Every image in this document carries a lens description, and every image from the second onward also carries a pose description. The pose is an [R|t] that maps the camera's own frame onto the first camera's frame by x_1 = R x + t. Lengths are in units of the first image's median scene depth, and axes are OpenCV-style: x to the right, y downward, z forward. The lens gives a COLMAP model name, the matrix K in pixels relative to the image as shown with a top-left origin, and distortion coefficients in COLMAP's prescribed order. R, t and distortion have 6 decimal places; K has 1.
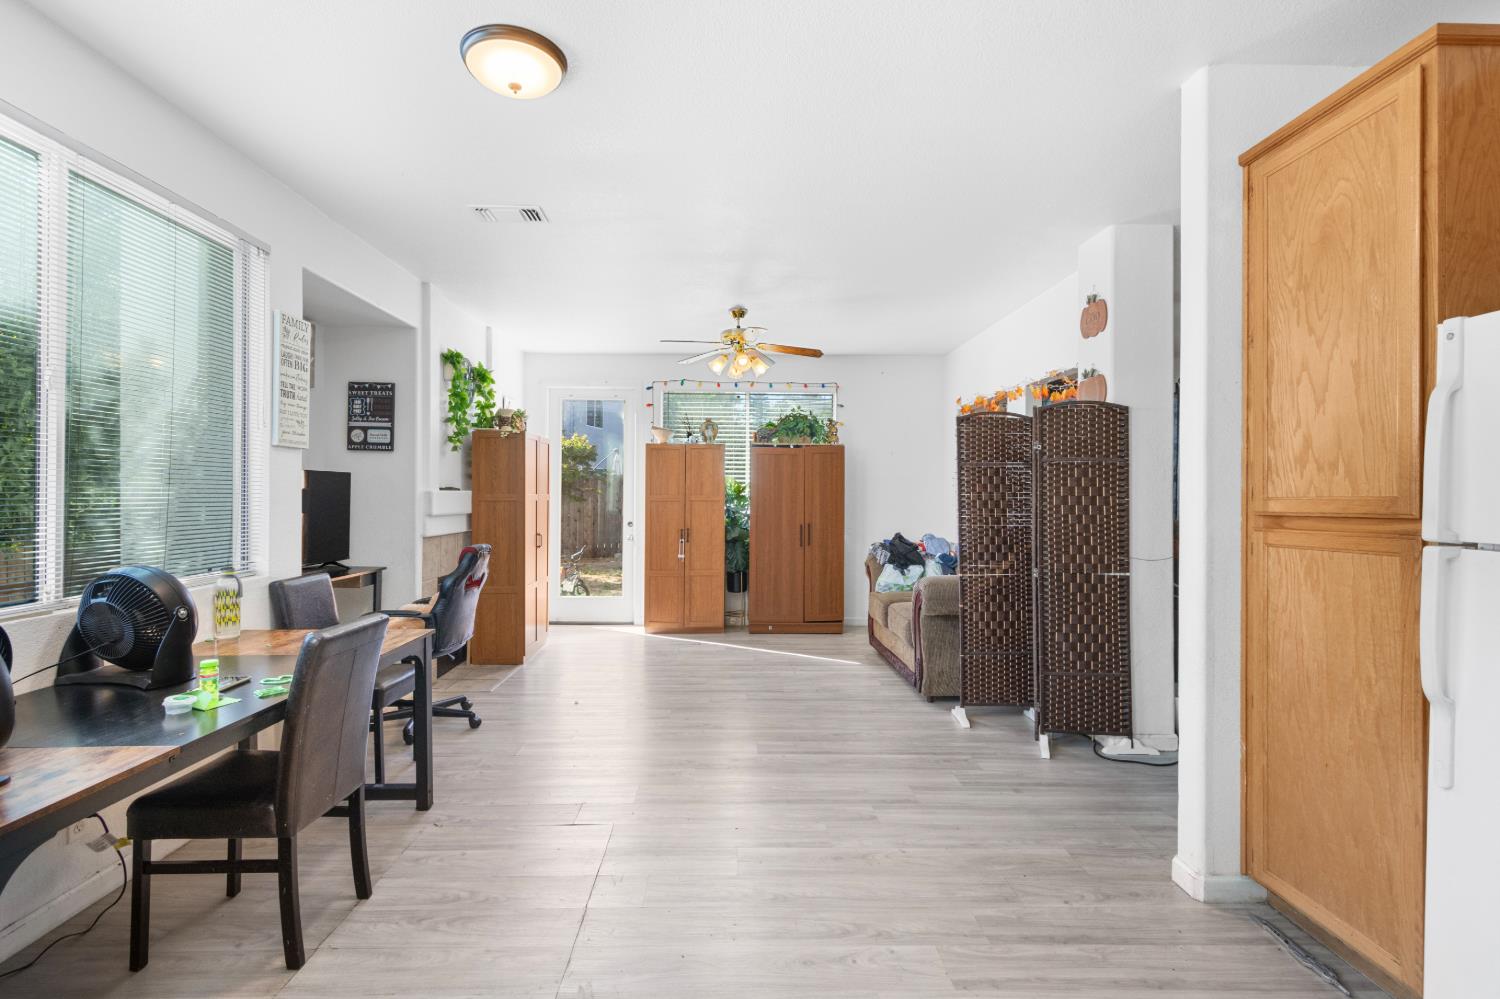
lens RADIAL K [[691.6, 0, 712.3], [0, 691.6, 504.3], [0, 0, 1]] dist [0.007010, -0.001101]
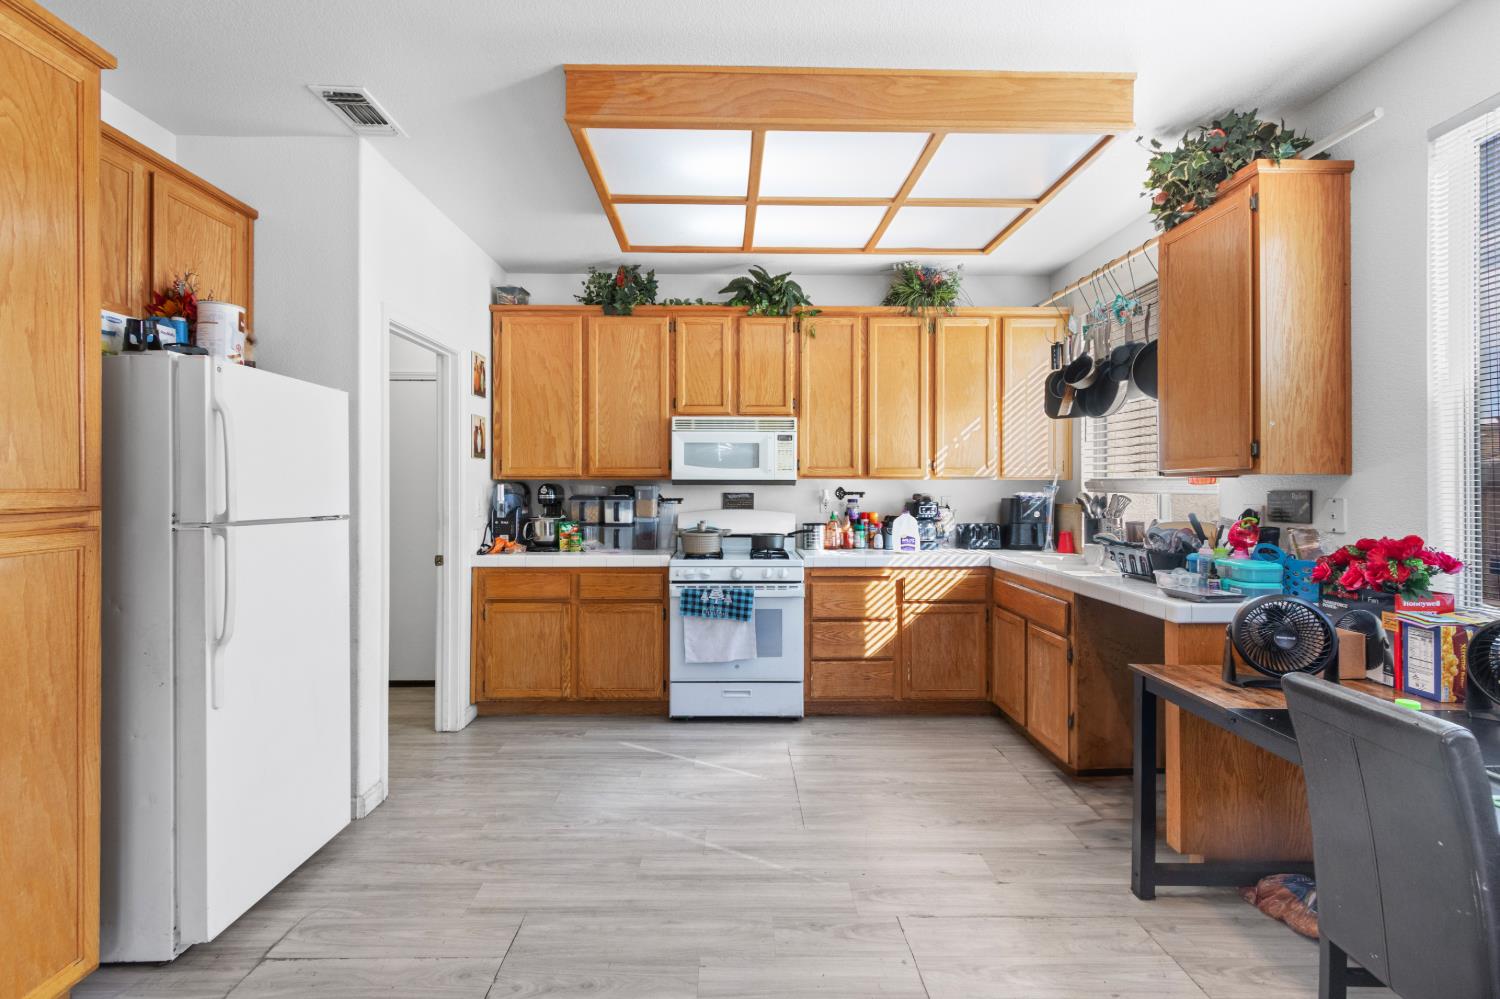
lens RADIAL K [[691.6, 0, 738.9], [0, 691.6, 486.4], [0, 0, 1]] dist [0.007010, -0.001101]
pose [[-0.999630, -0.005319, -0.026675, 0.030594], [-0.005519, 0.999957, 0.007425, -0.009947], [0.026635, 0.007570, -0.999617, 0.741624]]
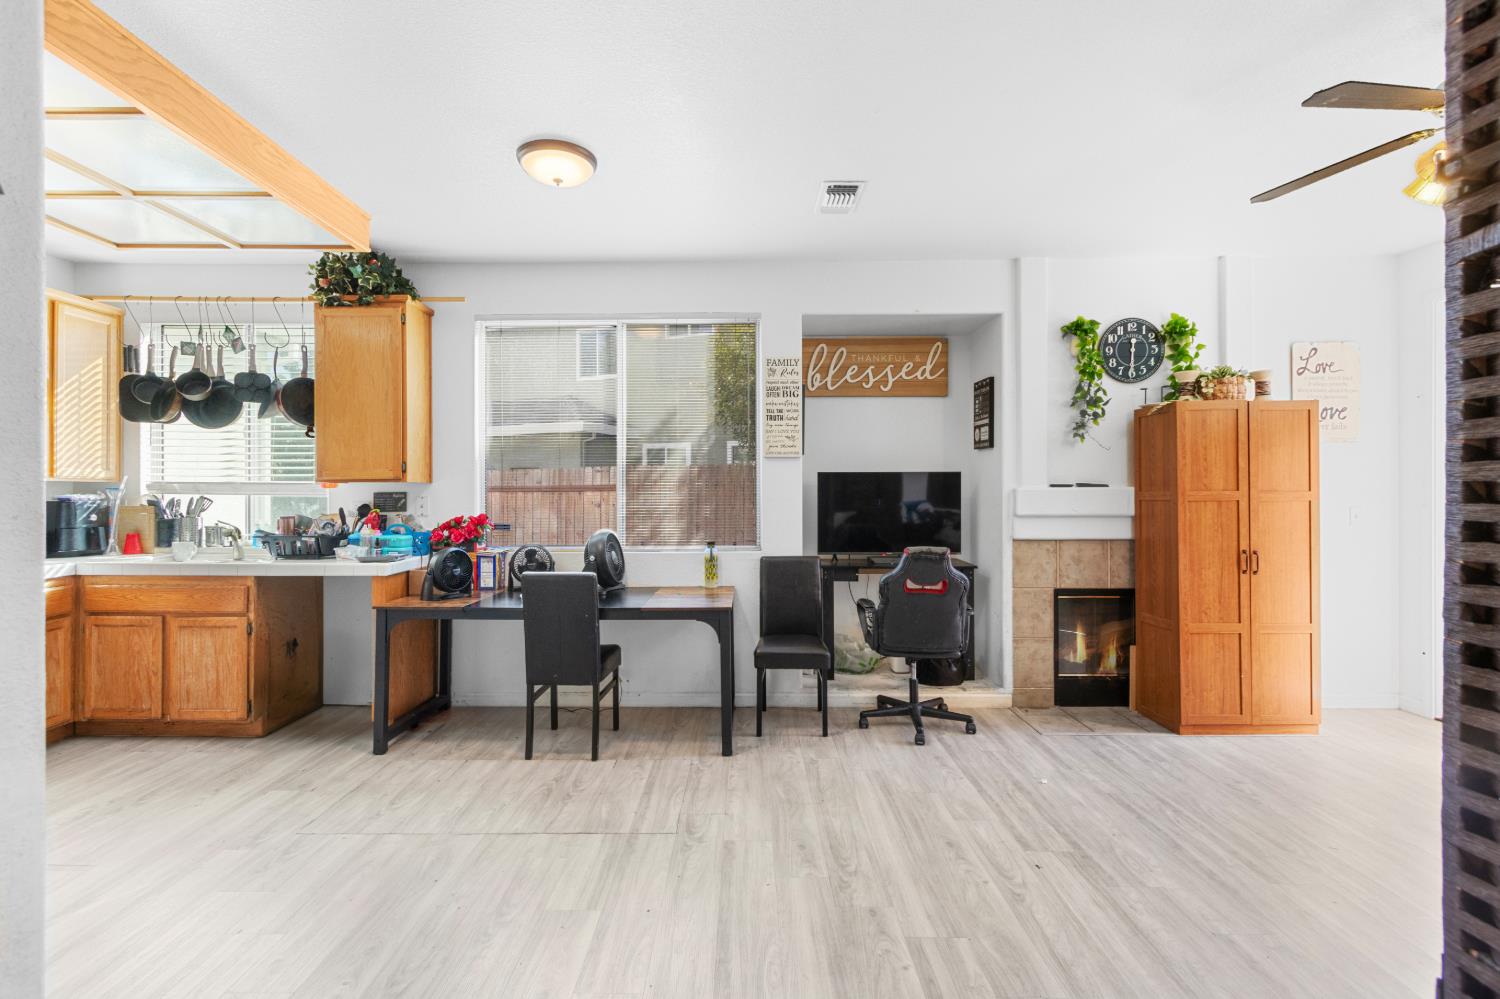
lens RADIAL K [[691.6, 0, 738.4], [0, 691.6, 490.1], [0, 0, 1]] dist [0.007010, -0.001101]
pose [[0.006002, -0.007131, -0.999957, 0.498511], [-0.011682, 0.999906, -0.007201, -0.006212], [0.999914, 0.011724, 0.005918, 0.644363]]
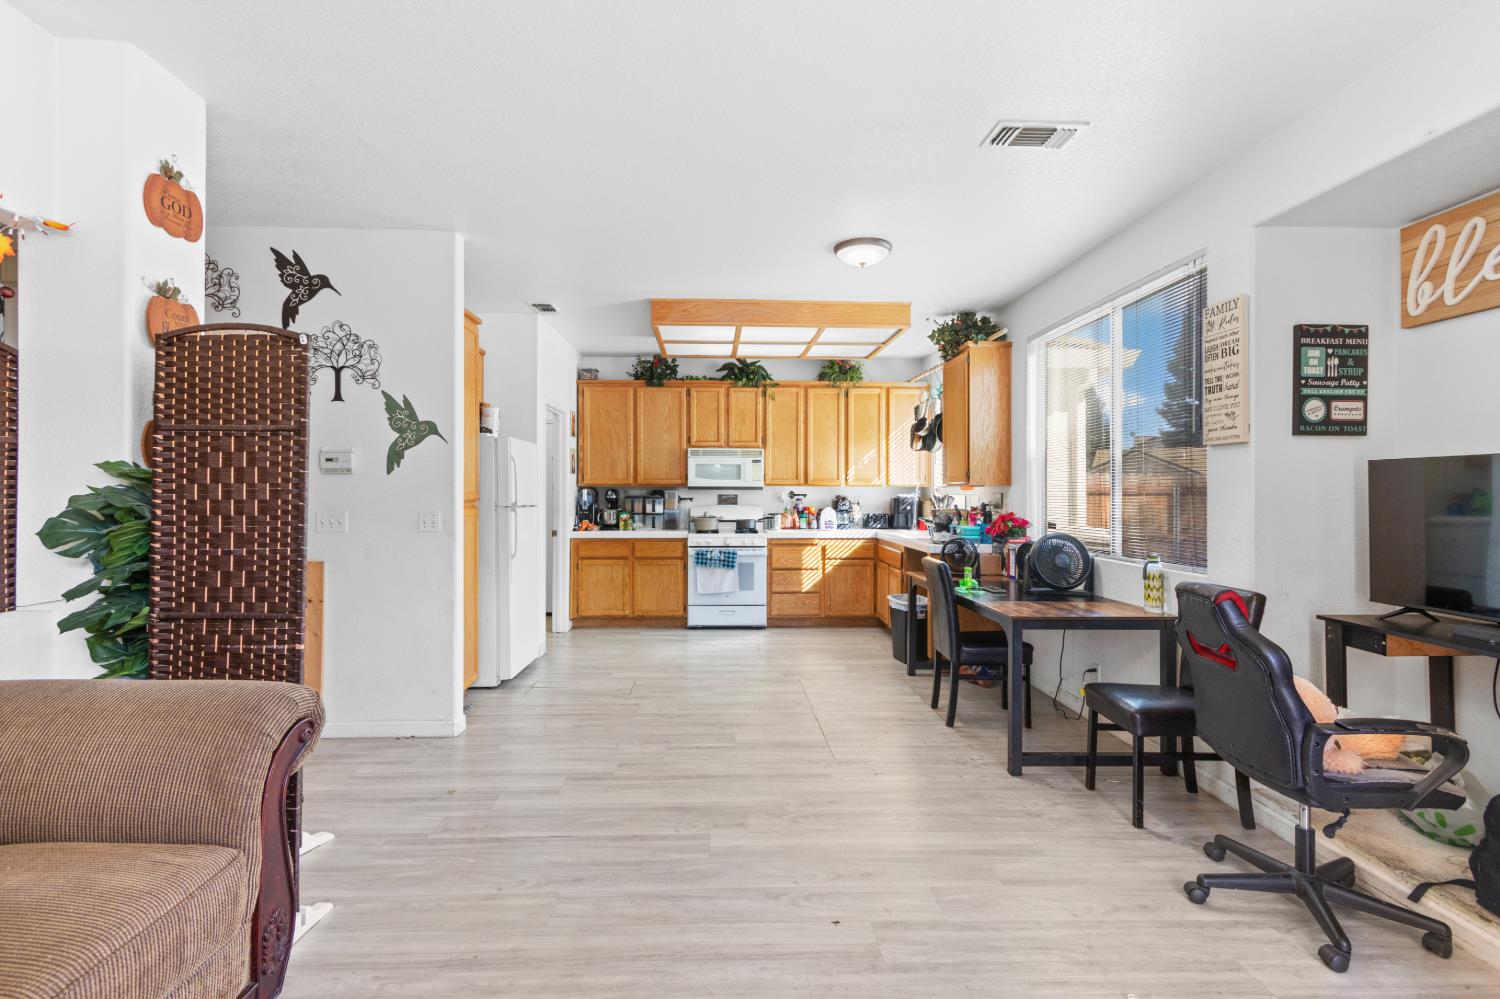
lens RADIAL K [[691.6, 0, 736.0], [0, 691.6, 489.5], [0, 0, 1]] dist [0.007010, -0.001101]
pose [[-0.999051, -0.006236, -0.043101, 0.054964], [-0.006569, 0.999950, 0.007583, -0.017193], [0.043051, 0.007858, -0.999042, 1.338505]]
